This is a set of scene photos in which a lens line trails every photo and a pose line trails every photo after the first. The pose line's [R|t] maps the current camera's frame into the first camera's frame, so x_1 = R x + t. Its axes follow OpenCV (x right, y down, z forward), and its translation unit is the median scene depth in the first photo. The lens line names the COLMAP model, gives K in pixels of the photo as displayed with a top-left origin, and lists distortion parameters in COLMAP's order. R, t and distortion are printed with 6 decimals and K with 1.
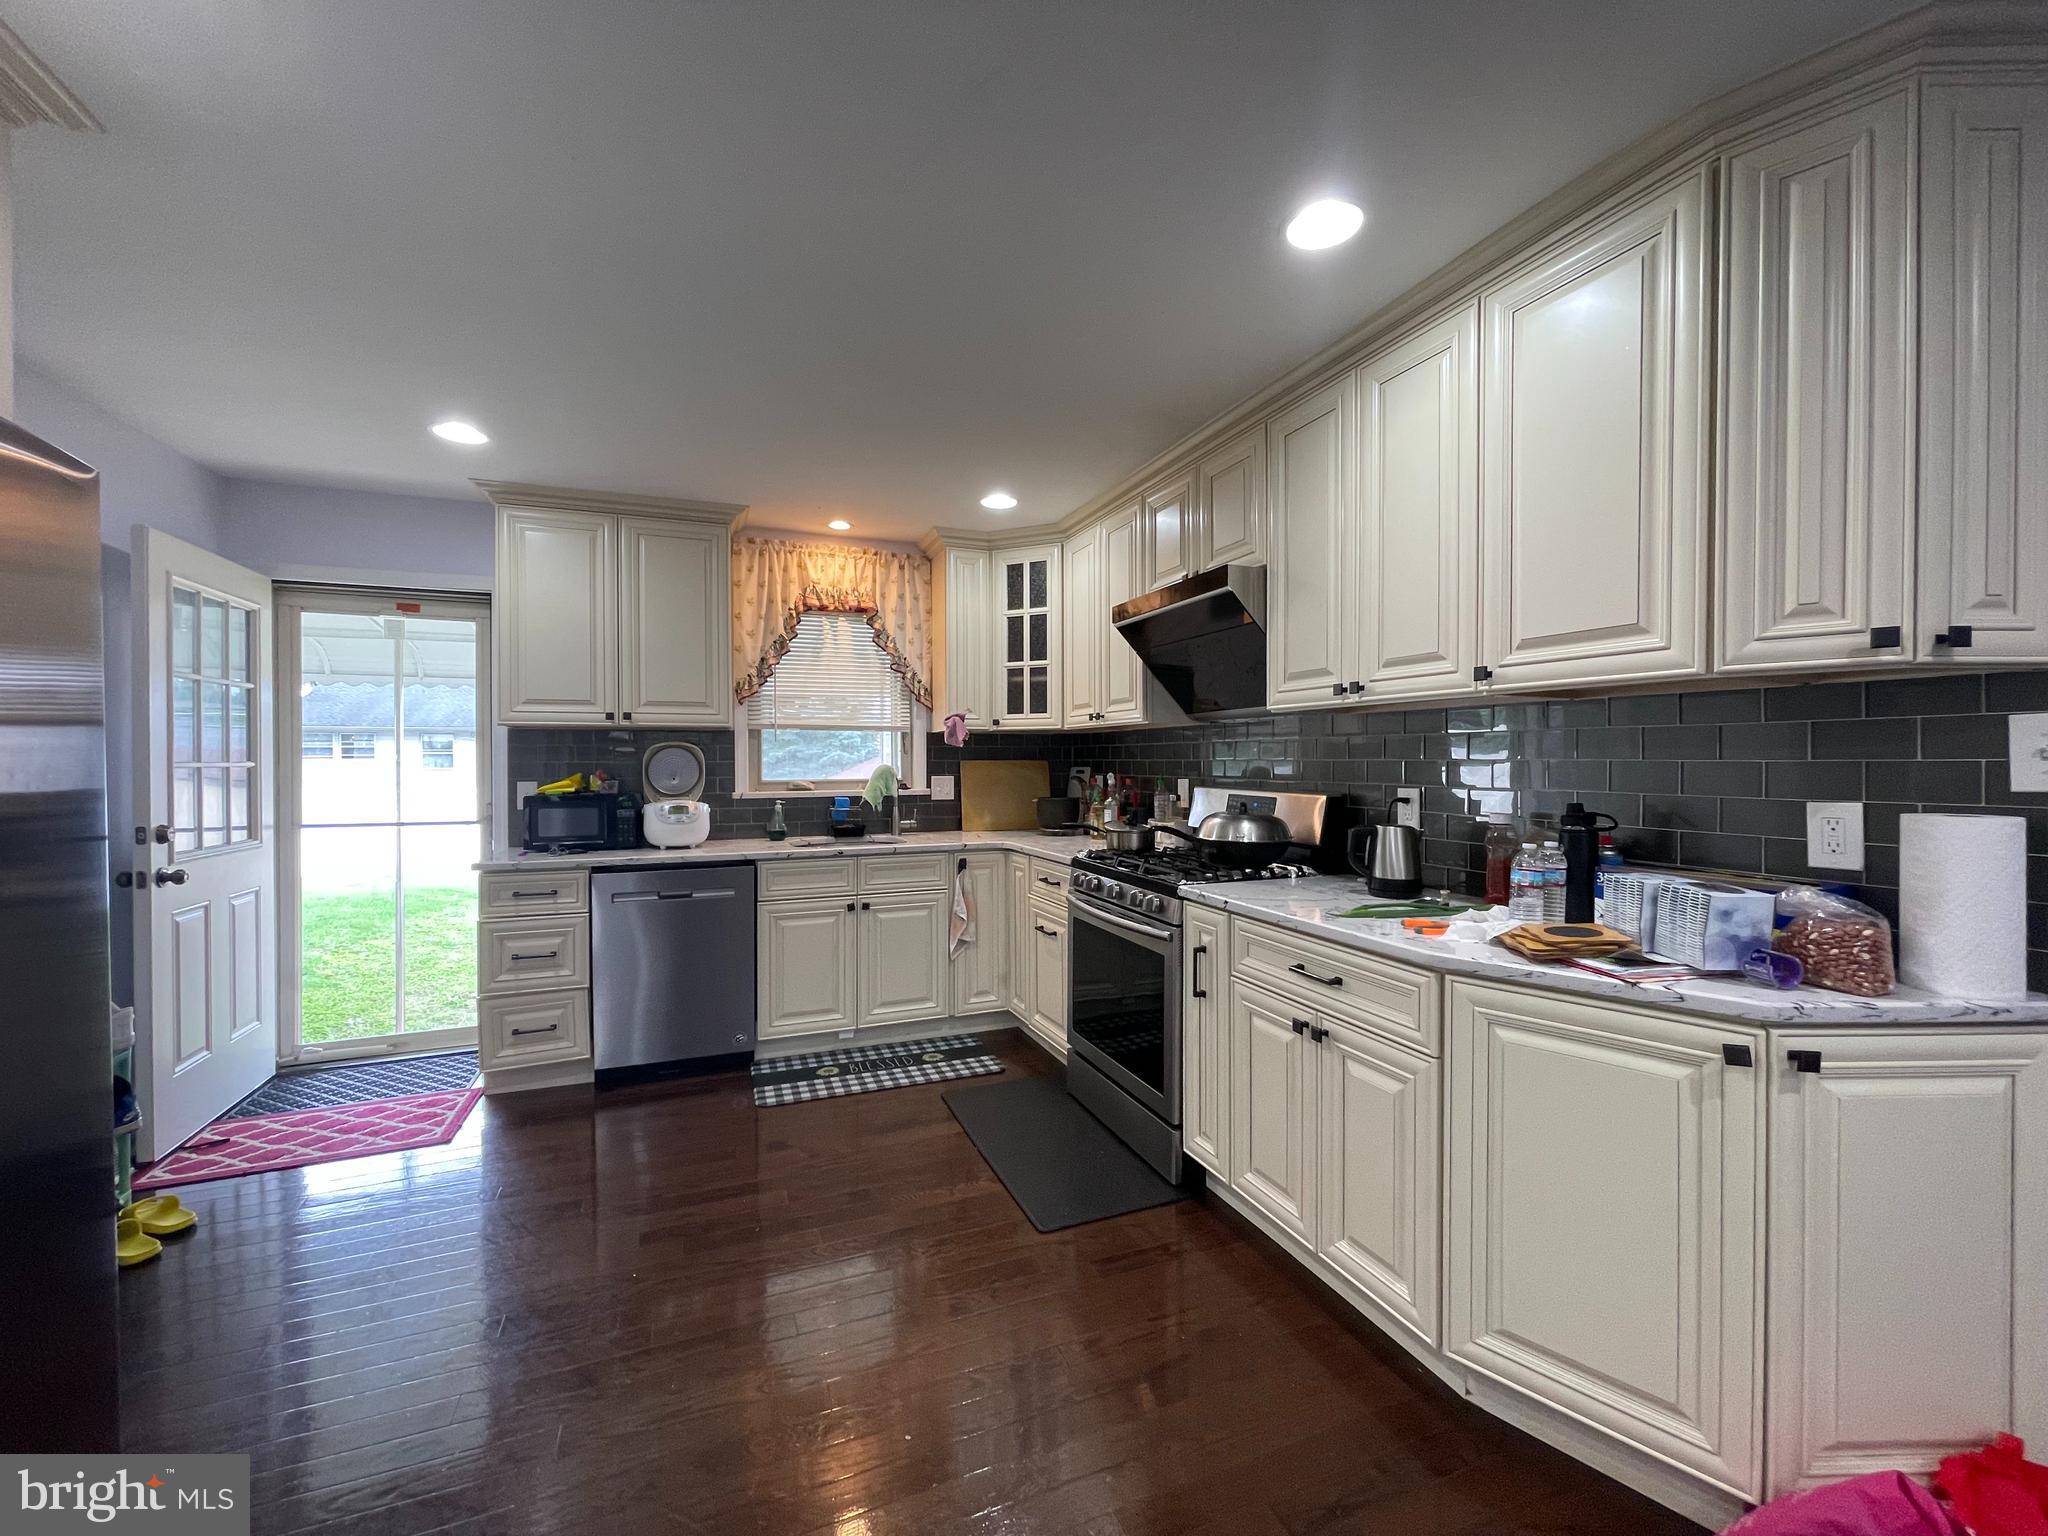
lens RADIAL K [[820.7, 0, 1029.2], [0, 820.7, 760.9], [0, 0, 1]] dist [-0.010511, -0.000420]
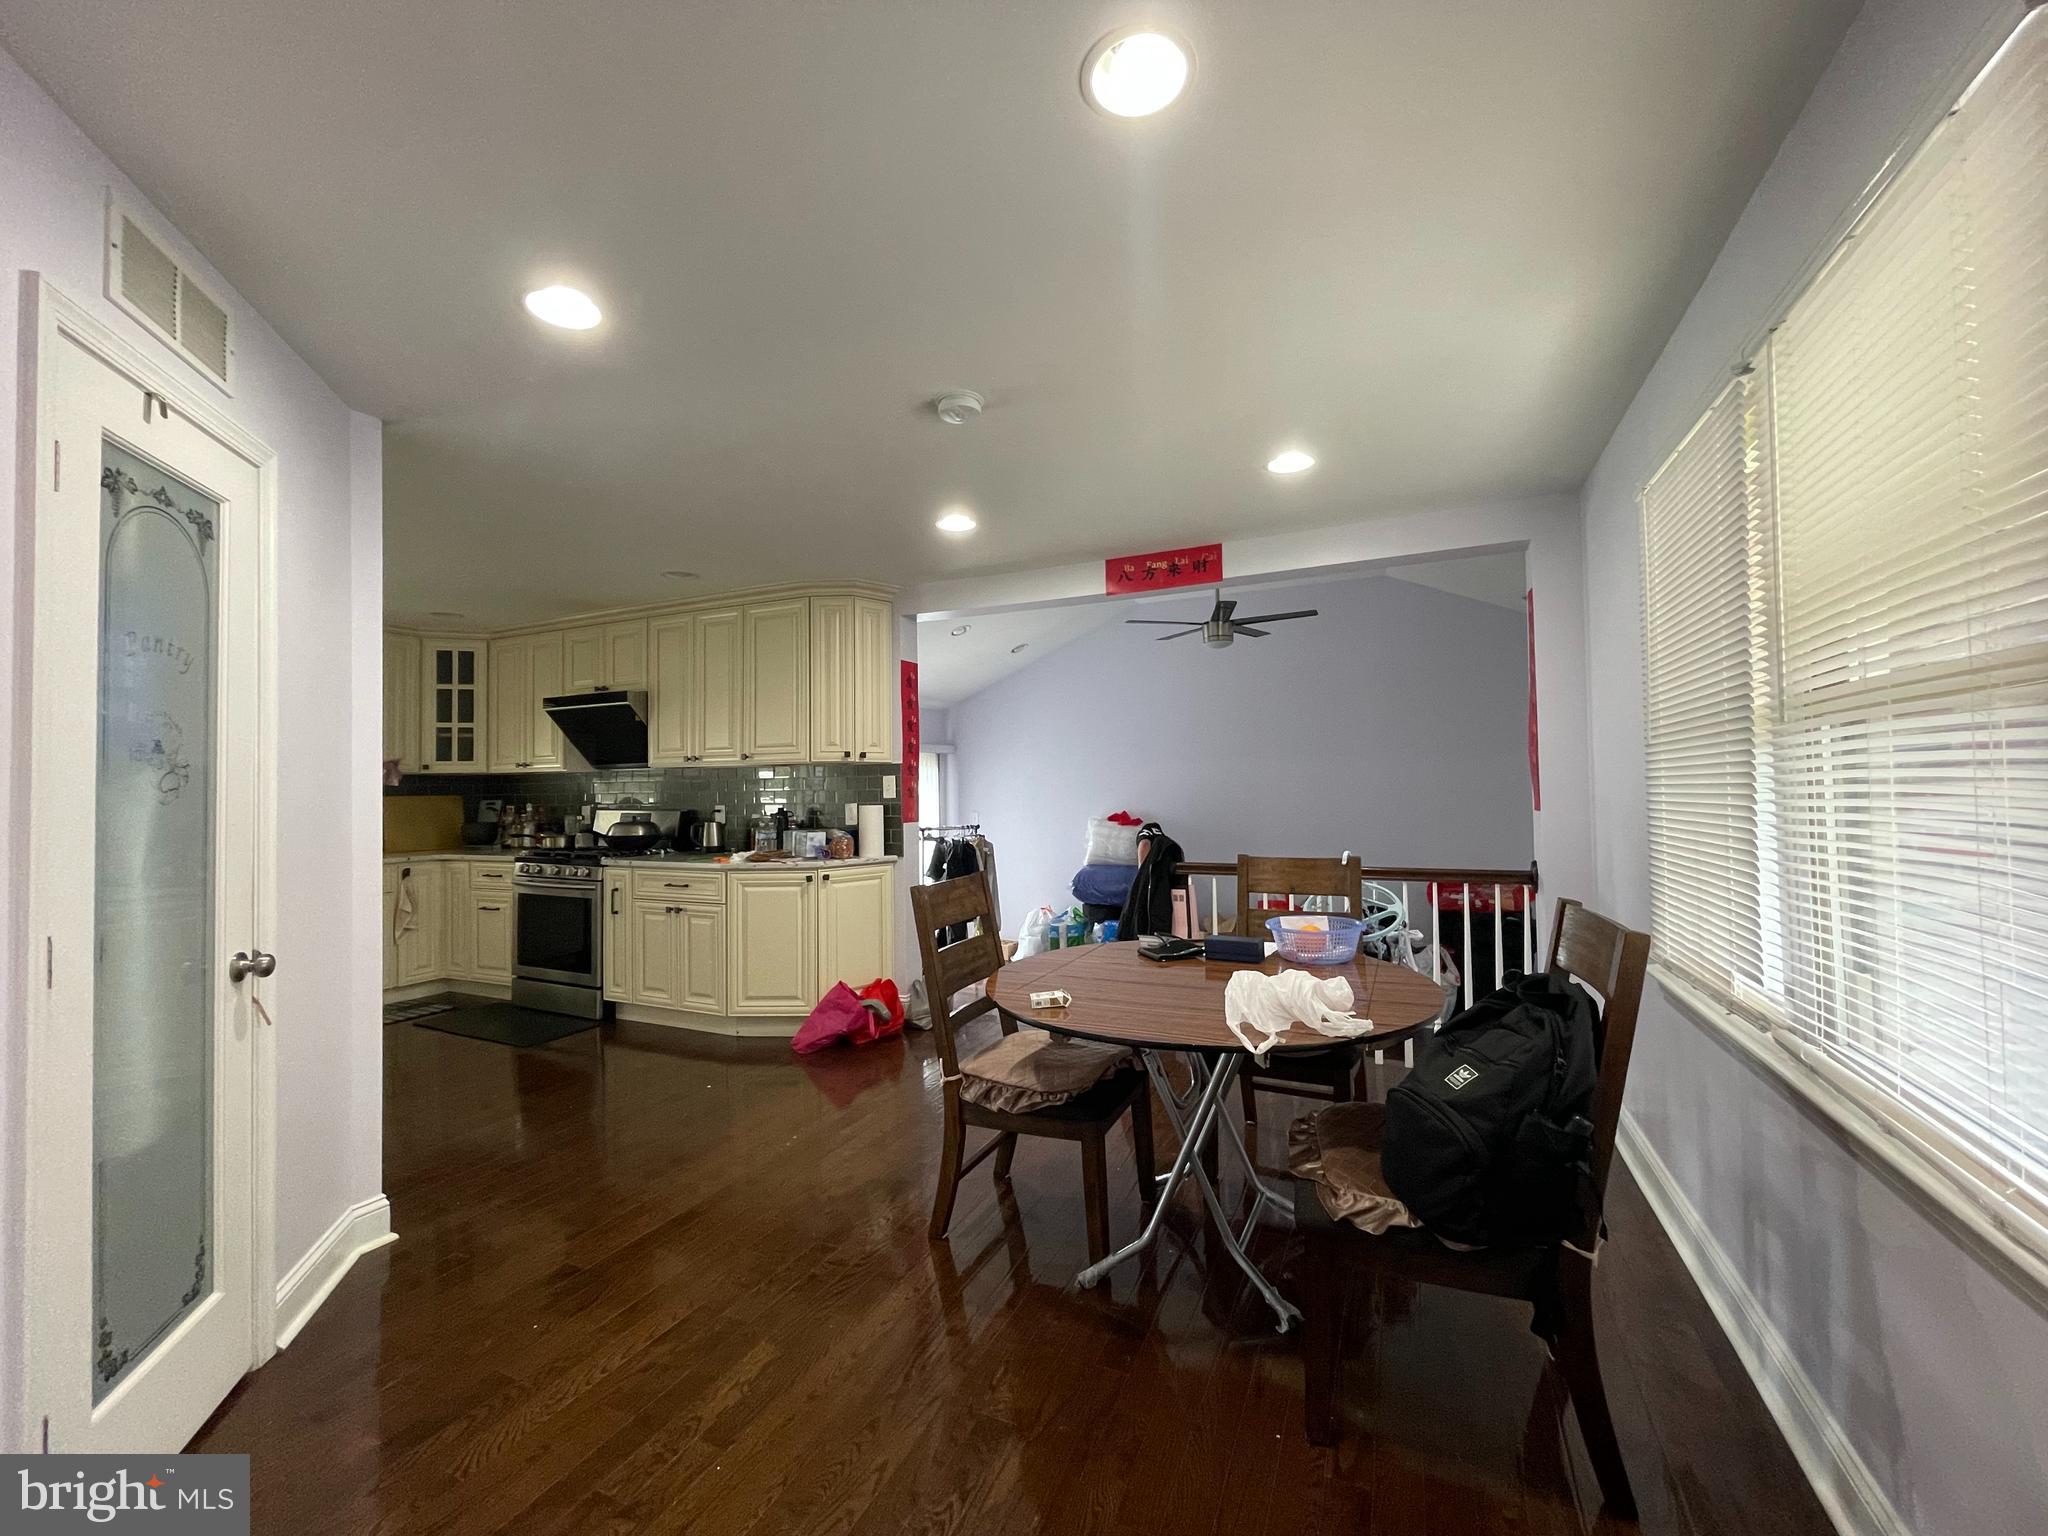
lens RADIAL K [[820.7, 0, 1030.5], [0, 820.7, 759.9], [0, 0, 1]] dist [-0.010511, -0.000420]
pose [[0.723758, 0.015062, 0.689890, -0.365867], [0.014001, 0.999235, -0.036504, 0.004938], [-0.689912, 0.036079, 0.722994, -0.951949]]
